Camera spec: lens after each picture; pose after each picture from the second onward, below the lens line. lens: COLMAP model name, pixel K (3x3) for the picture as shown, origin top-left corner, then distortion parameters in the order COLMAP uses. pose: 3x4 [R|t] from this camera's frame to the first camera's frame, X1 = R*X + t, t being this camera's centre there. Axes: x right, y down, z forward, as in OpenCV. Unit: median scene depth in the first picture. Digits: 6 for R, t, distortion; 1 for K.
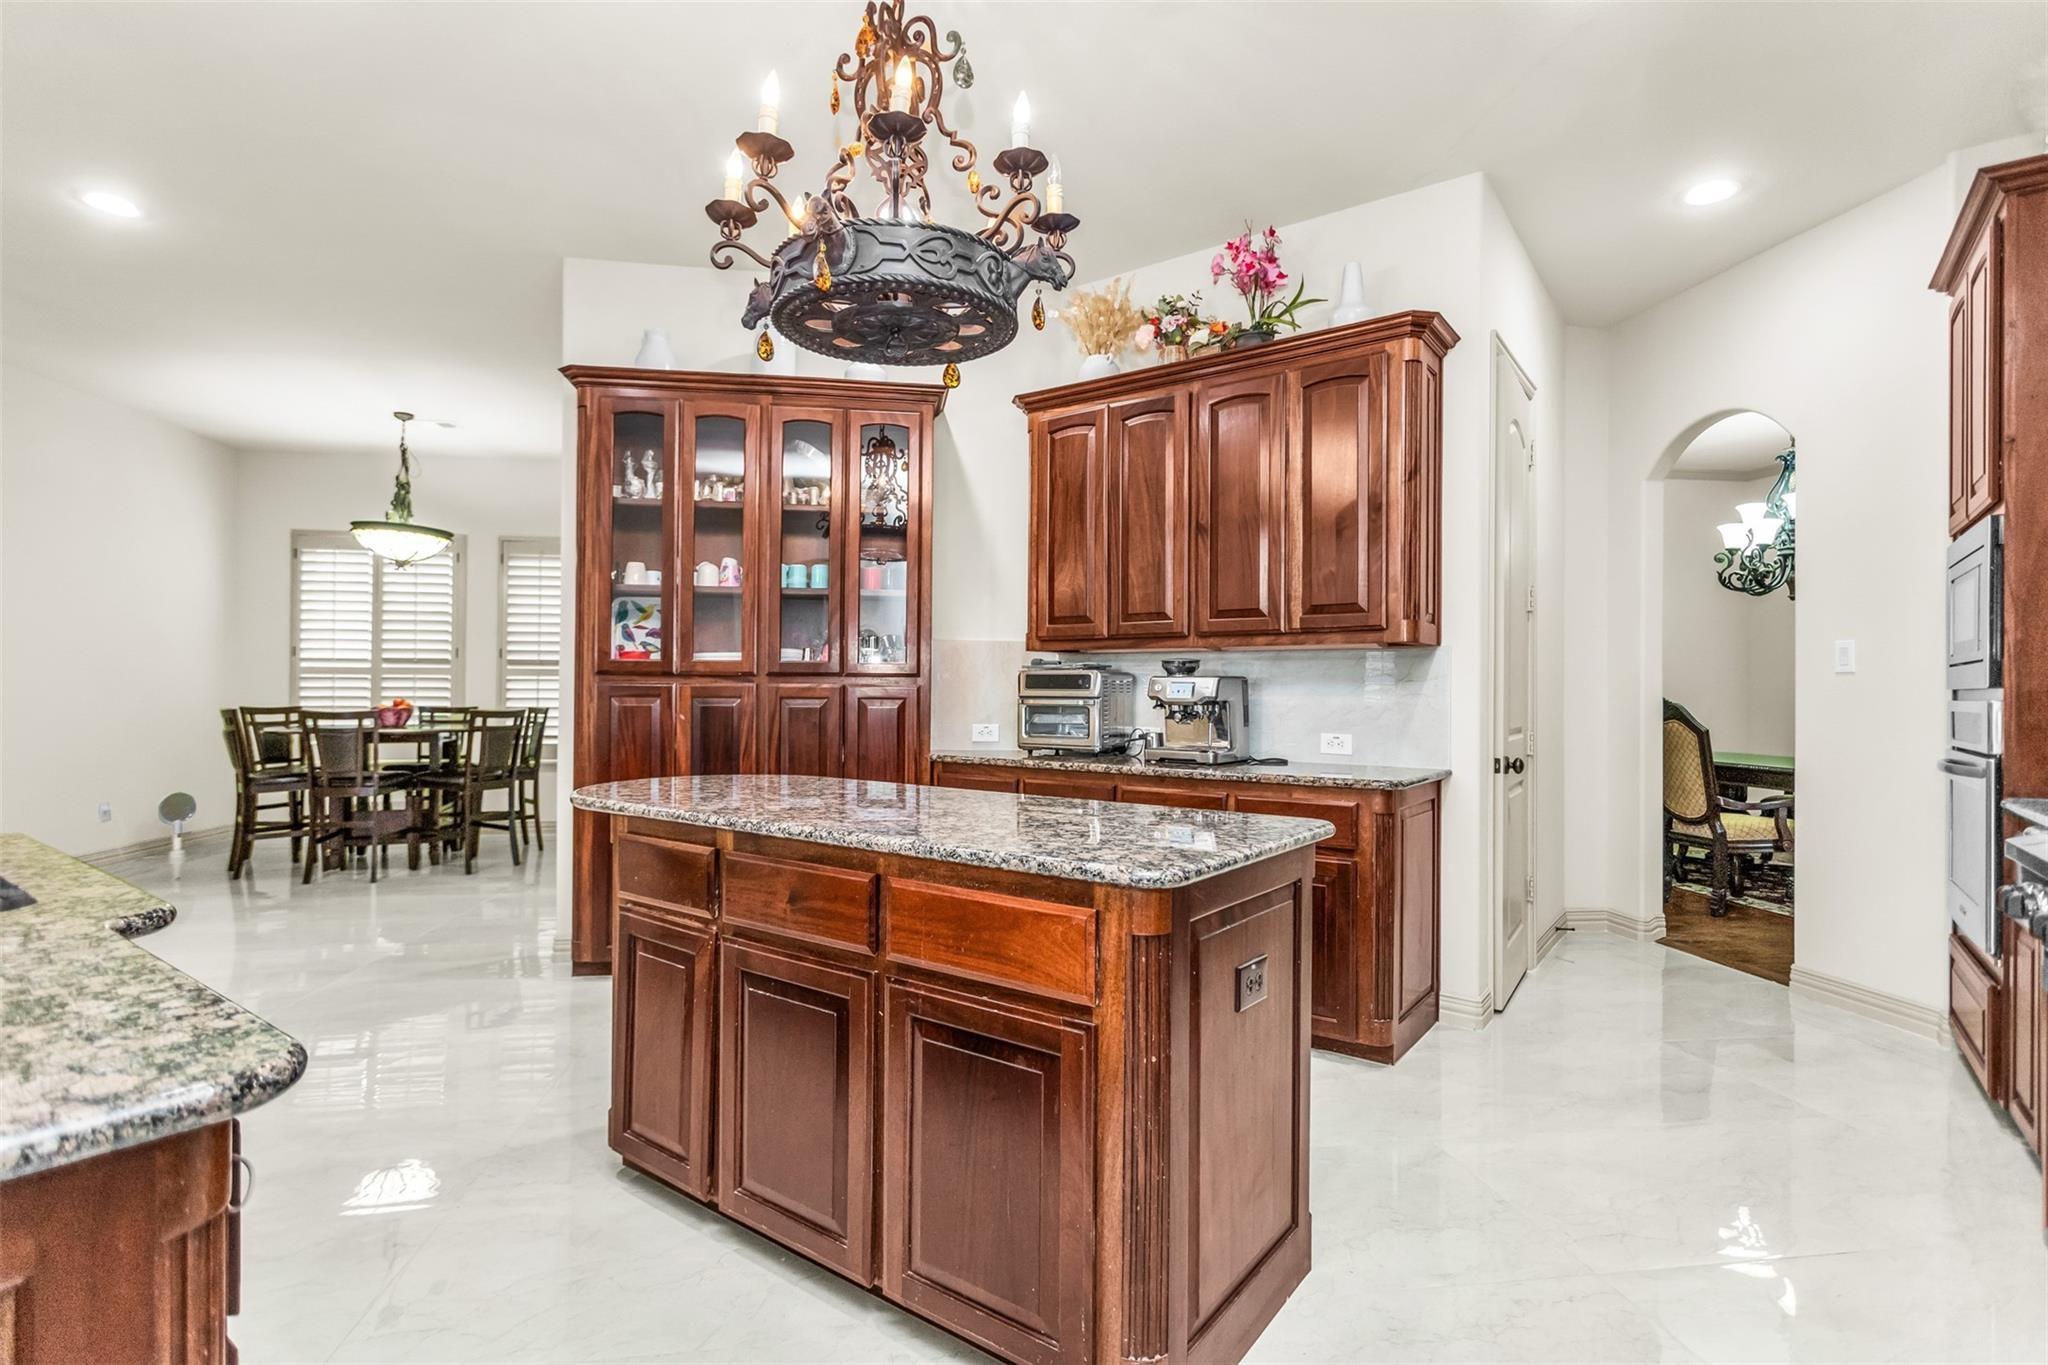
lens RADIAL K [[986.2, 0, 1024.0], [0, 986.2, 682.5], [0, 0, 1]] dist [0.001098, -0.000312]
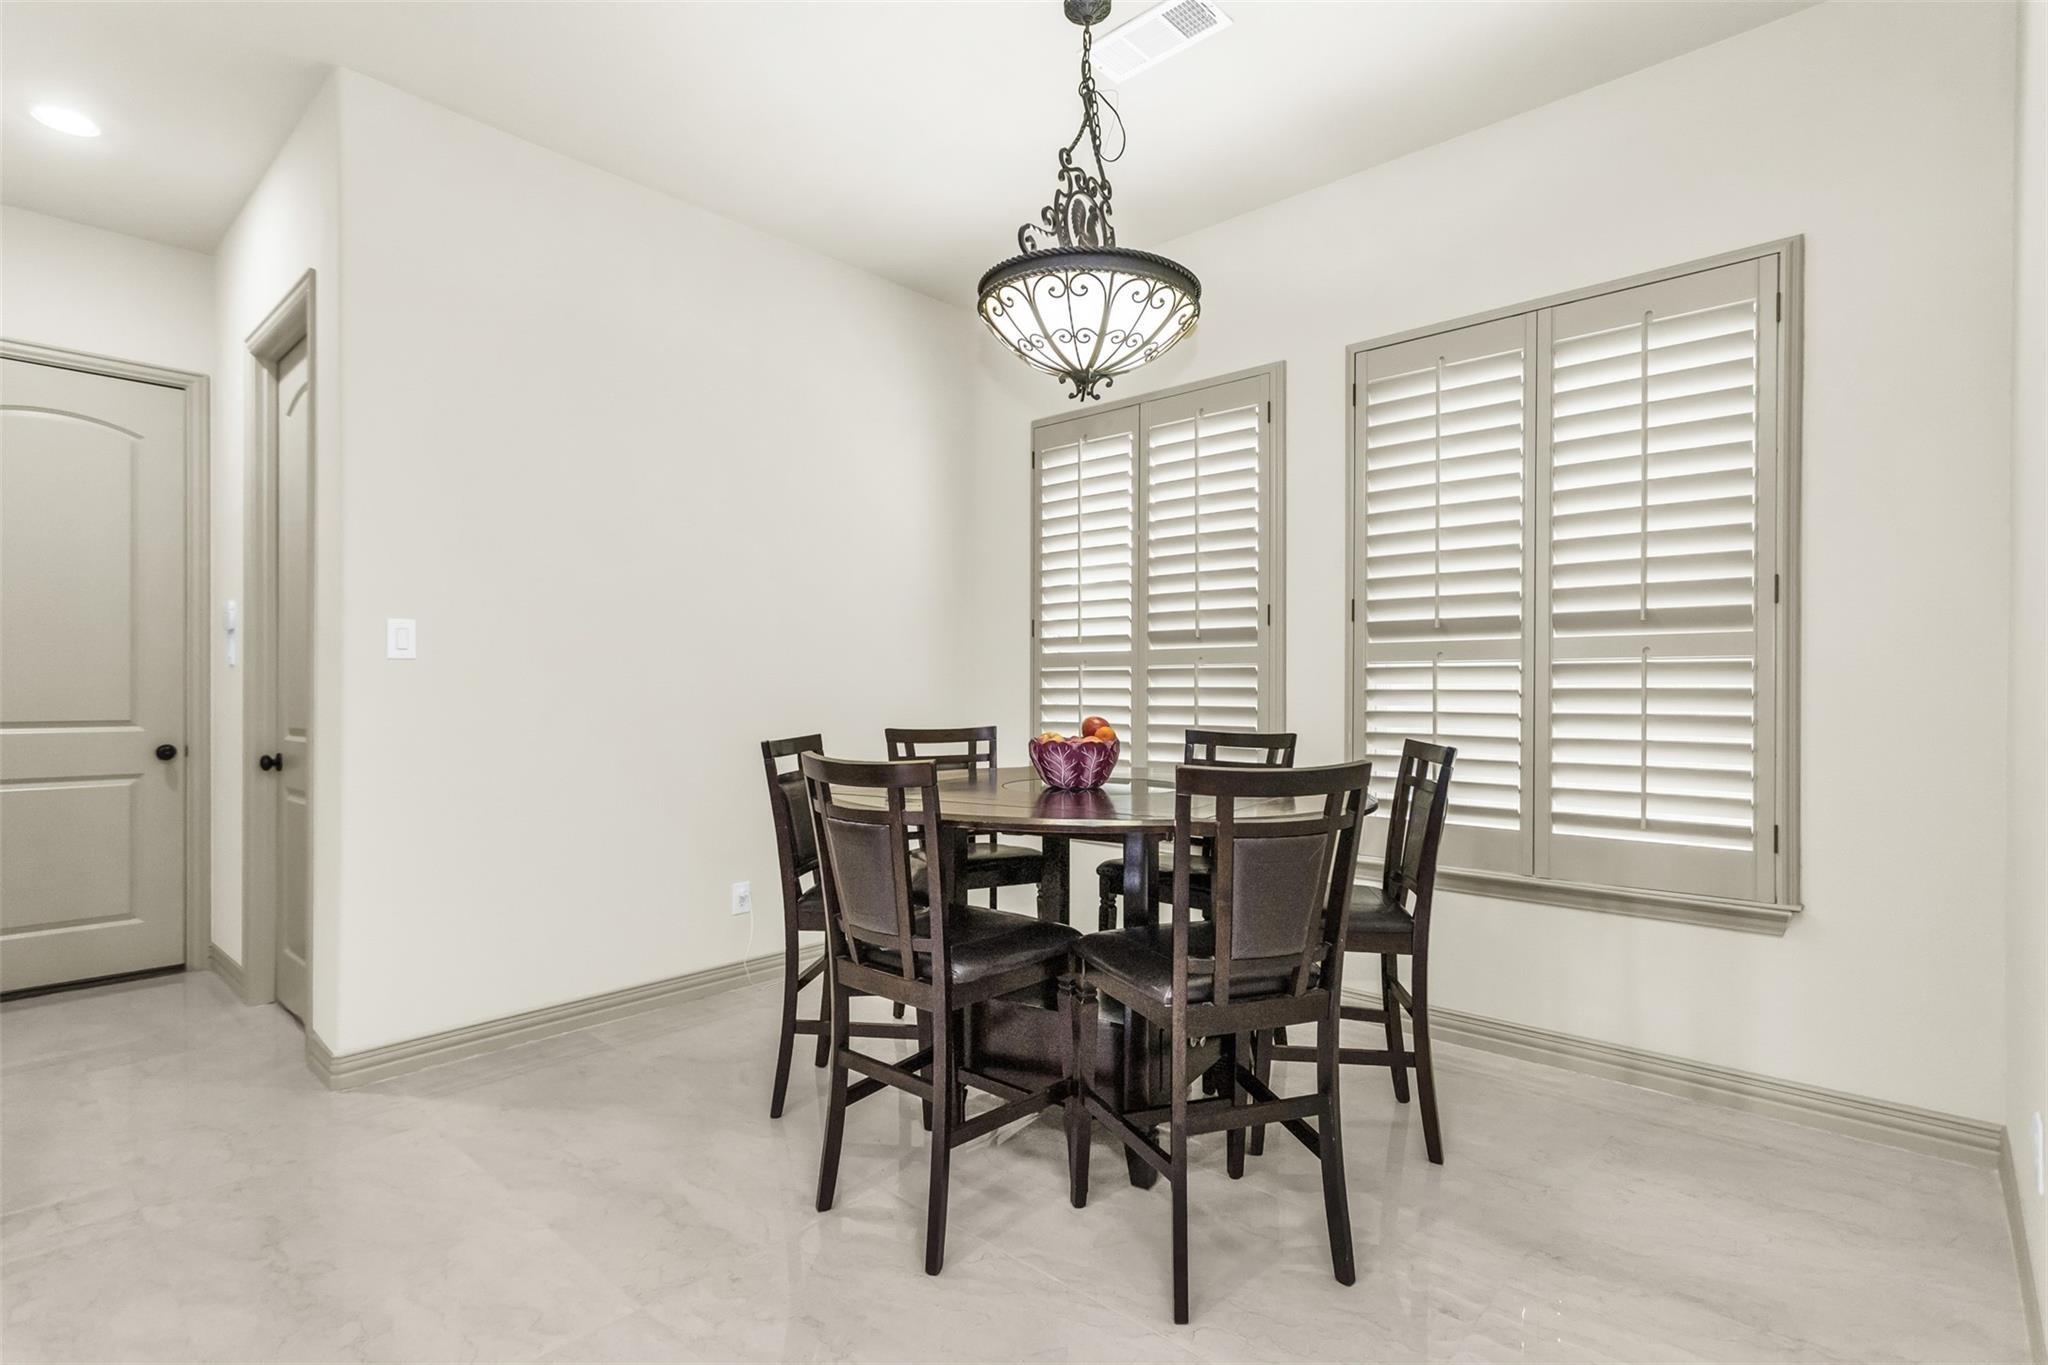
lens RADIAL K [[1000.7, 0, 1018.7], [0, 1000.7, 685.0], [0, 0, 1]] dist [0.004684, 0.000307]
pose [[0.631603, -0.007416, -0.775257, -0.544072], [0.010724, 0.999942, -0.000829, 0.004696], [0.775218, -0.007790, 0.631646, 1.171401]]
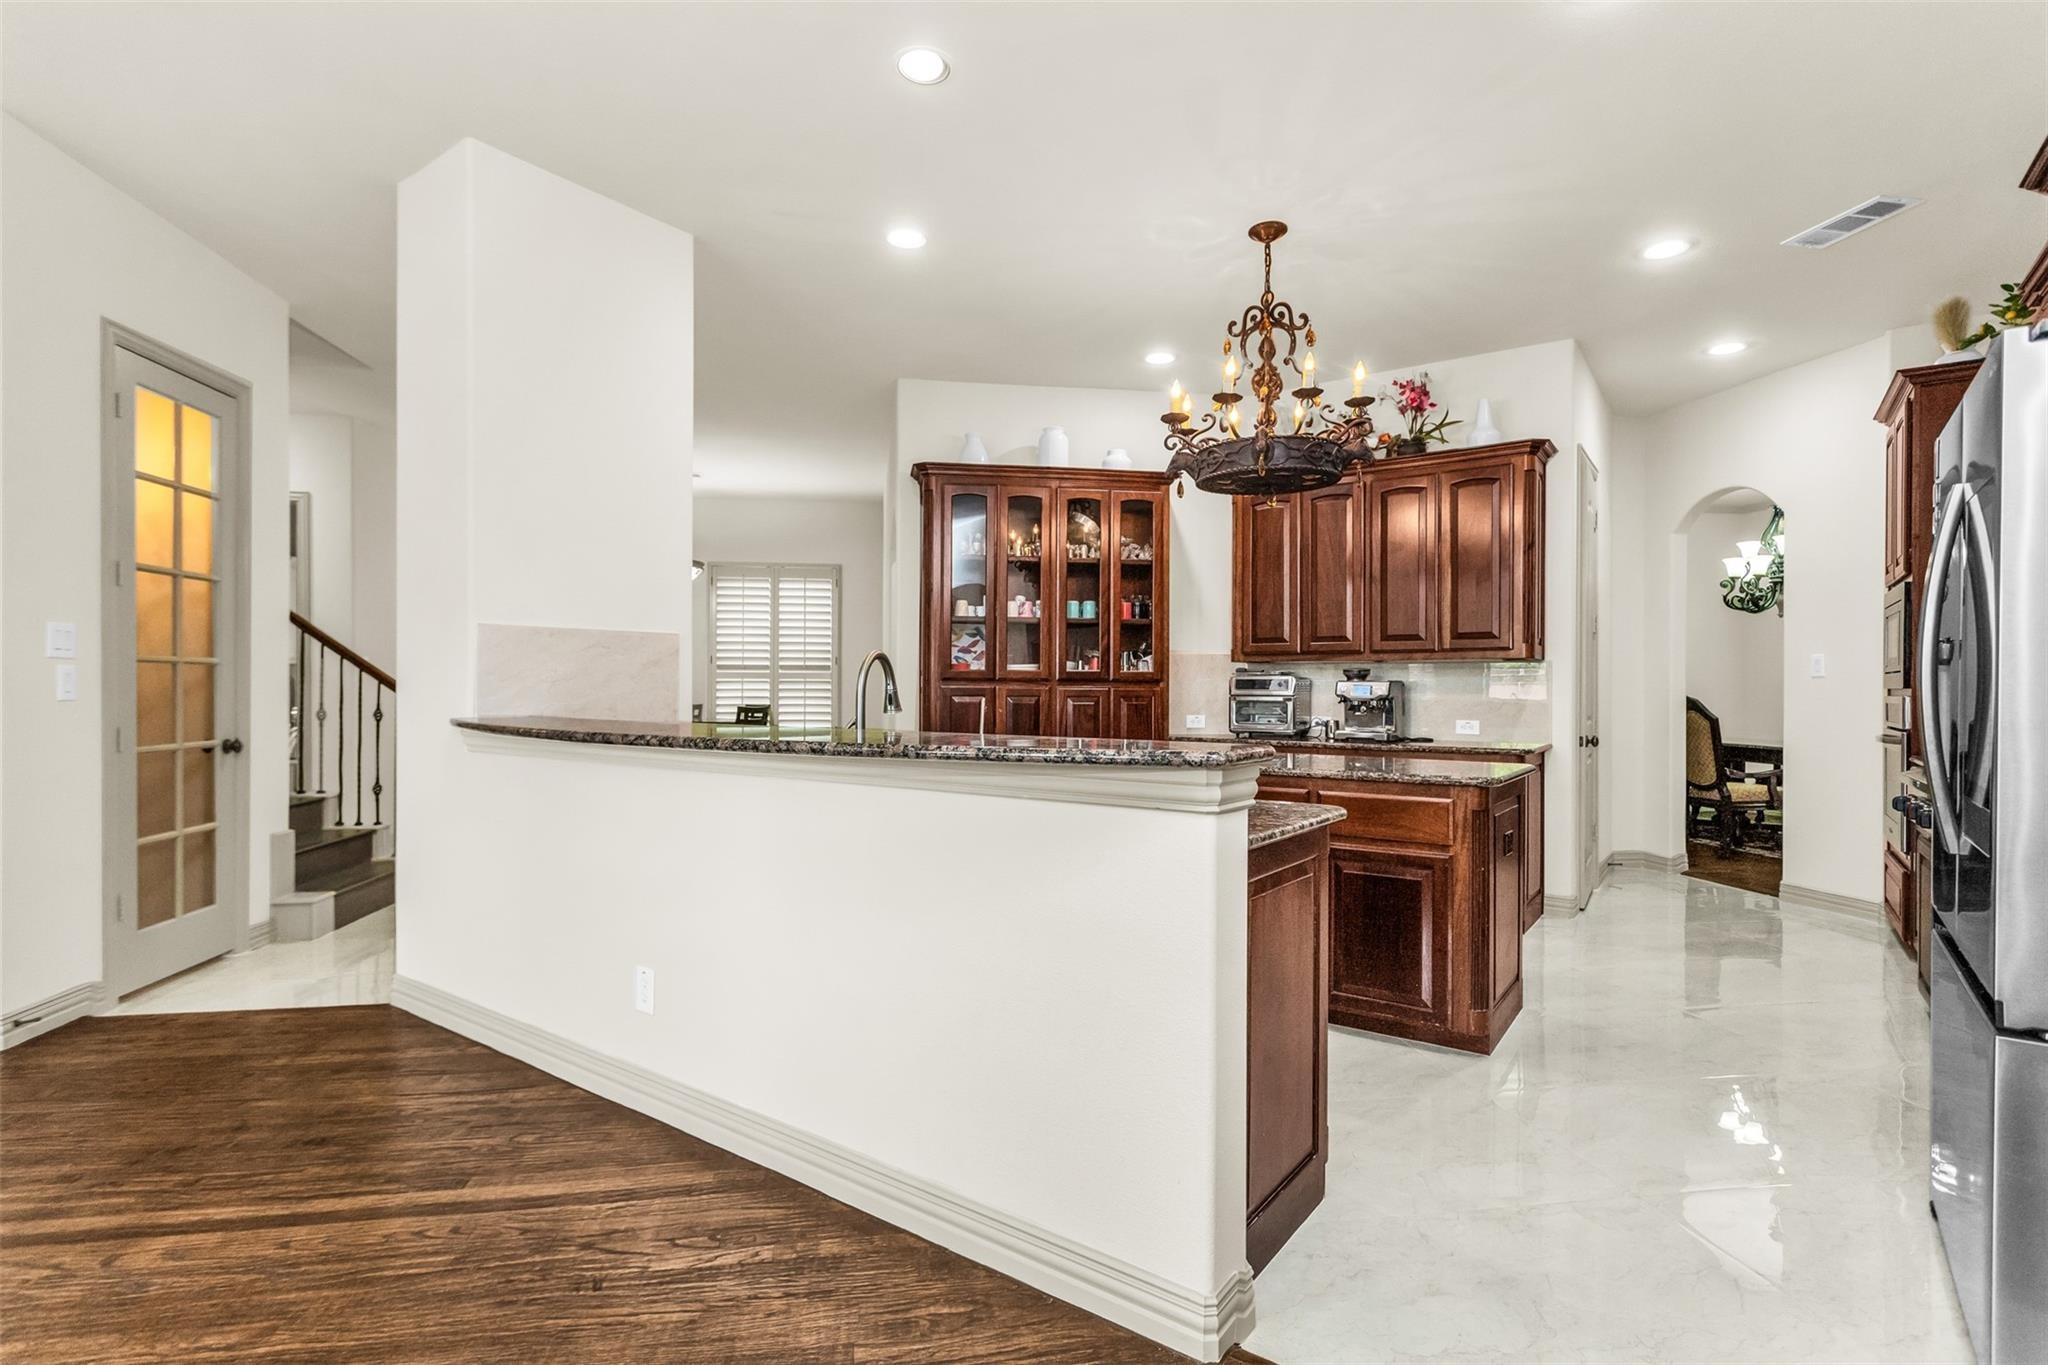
lens RADIAL K [[1000.7, 0, 1018.7], [0, 1000.7, 685.0], [0, 0, 1]] dist [0.004684, 0.000307]
pose [[0.999909, -0.003095, 0.013121, -0.335272], [0.003010, 0.999974, 0.006525, -0.010374], [-0.013141, -0.006485, 0.999893, -0.426754]]
